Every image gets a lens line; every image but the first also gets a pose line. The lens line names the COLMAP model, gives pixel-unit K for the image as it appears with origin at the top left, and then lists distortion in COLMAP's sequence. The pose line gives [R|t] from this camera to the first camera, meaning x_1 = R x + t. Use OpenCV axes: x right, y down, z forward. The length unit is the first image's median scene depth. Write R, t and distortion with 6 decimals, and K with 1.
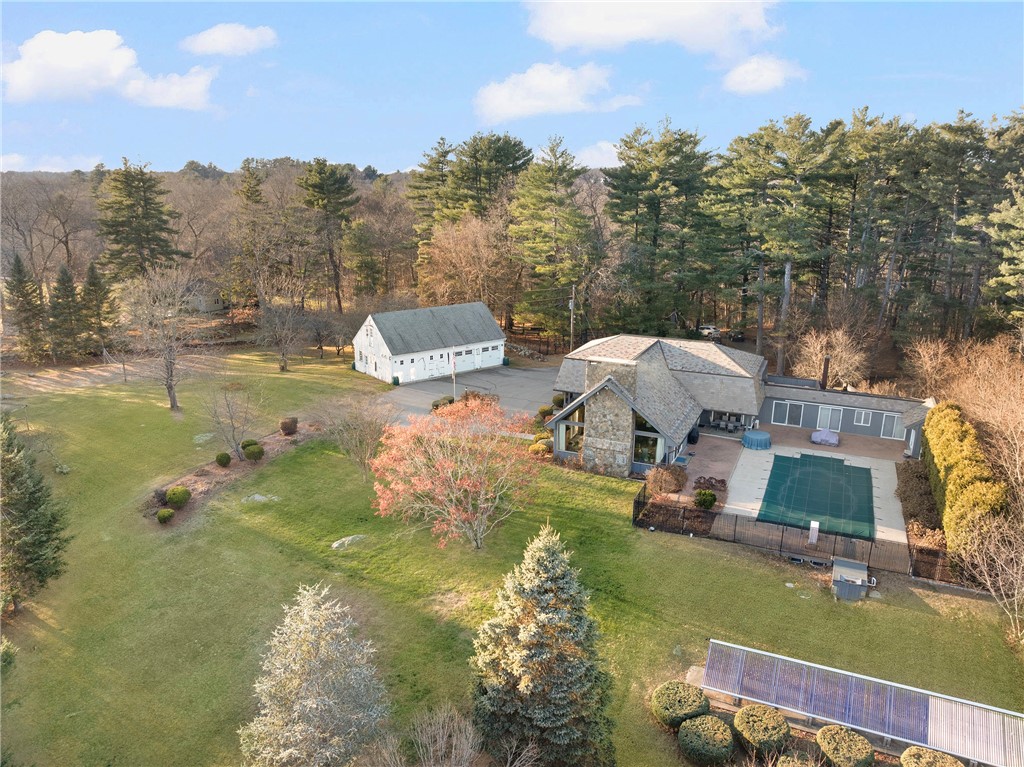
lens RADIAL K [[707.7, 0, 511.9], [0, 707.7, 385.2], [0, 0, 1]] dist [-0.032230, 0.002883]
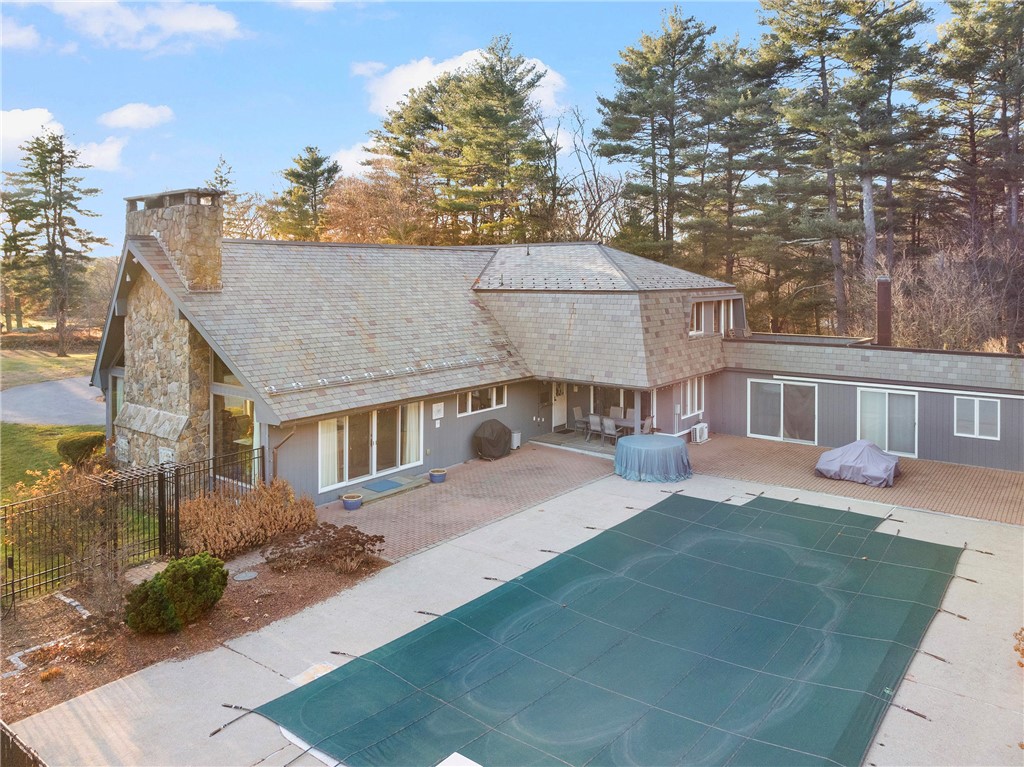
lens RADIAL K [[707.7, 0, 512.5], [0, 707.7, 380.5], [0, 0, 1]] dist [-0.032230, 0.002883]
pose [[0.970405, 0.026689, -0.240004, 0.359351], [-0.056191, 0.991549, -0.116931, 0.084900], [0.234855, 0.126957, 0.963704, 0.602776]]
